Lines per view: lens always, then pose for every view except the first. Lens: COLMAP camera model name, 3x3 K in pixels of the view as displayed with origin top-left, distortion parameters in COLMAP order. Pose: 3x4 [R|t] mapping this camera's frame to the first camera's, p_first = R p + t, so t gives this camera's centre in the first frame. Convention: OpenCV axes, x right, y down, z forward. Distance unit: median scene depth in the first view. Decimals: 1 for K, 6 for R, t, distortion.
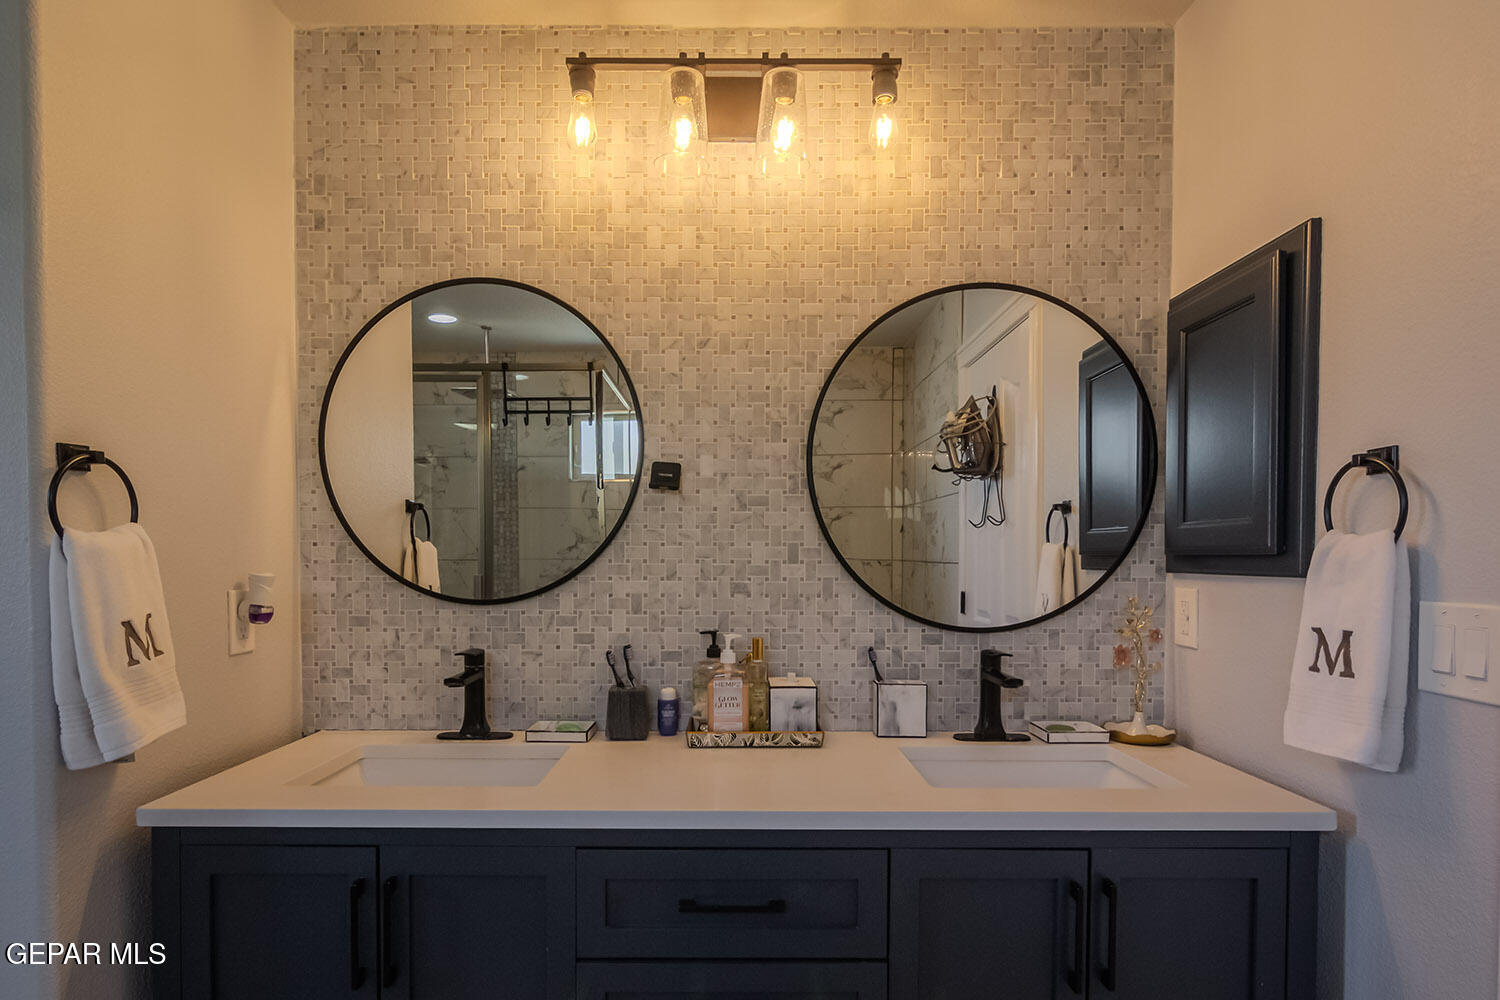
lens RADIAL K [[798.3, 0, 736.1], [0, 798.3, 557.1], [0, 0, 1]] dist [0.006366, 0.001018]
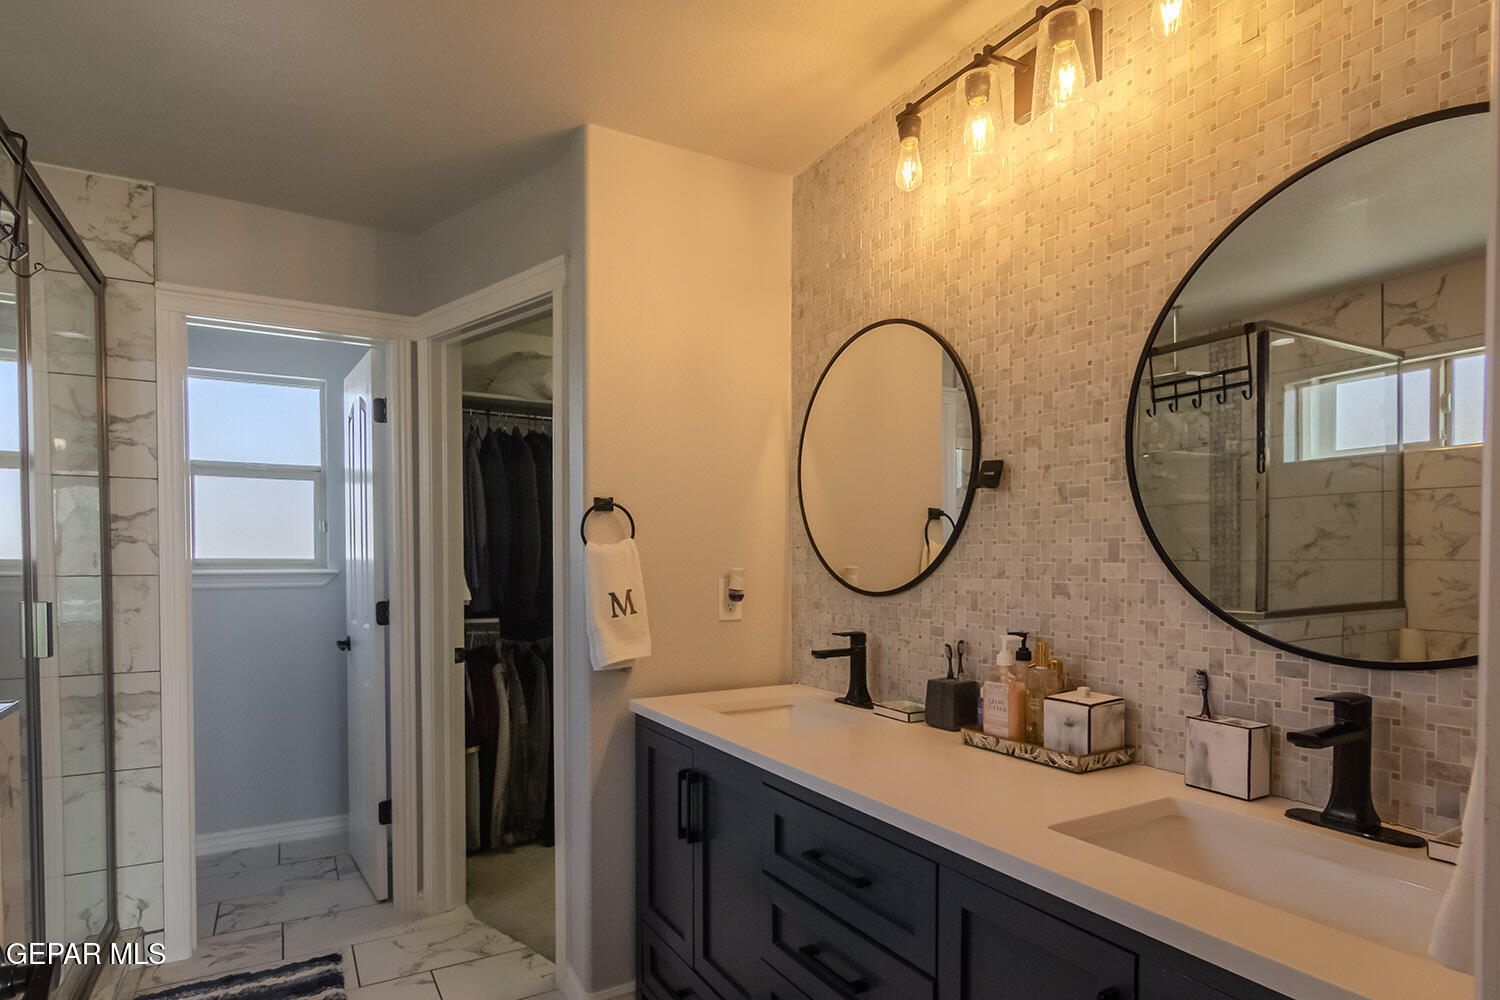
lens RADIAL K [[798.3, 0, 727.2], [0, 798.3, 552.5], [0, 0, 1]] dist [0.006366, 0.001018]
pose [[0.495360, -0.008785, -0.868643, 0.609372], [0.004920, 0.999961, -0.007307, 0.001842], [0.868674, -0.000654, 0.495384, 0.214880]]
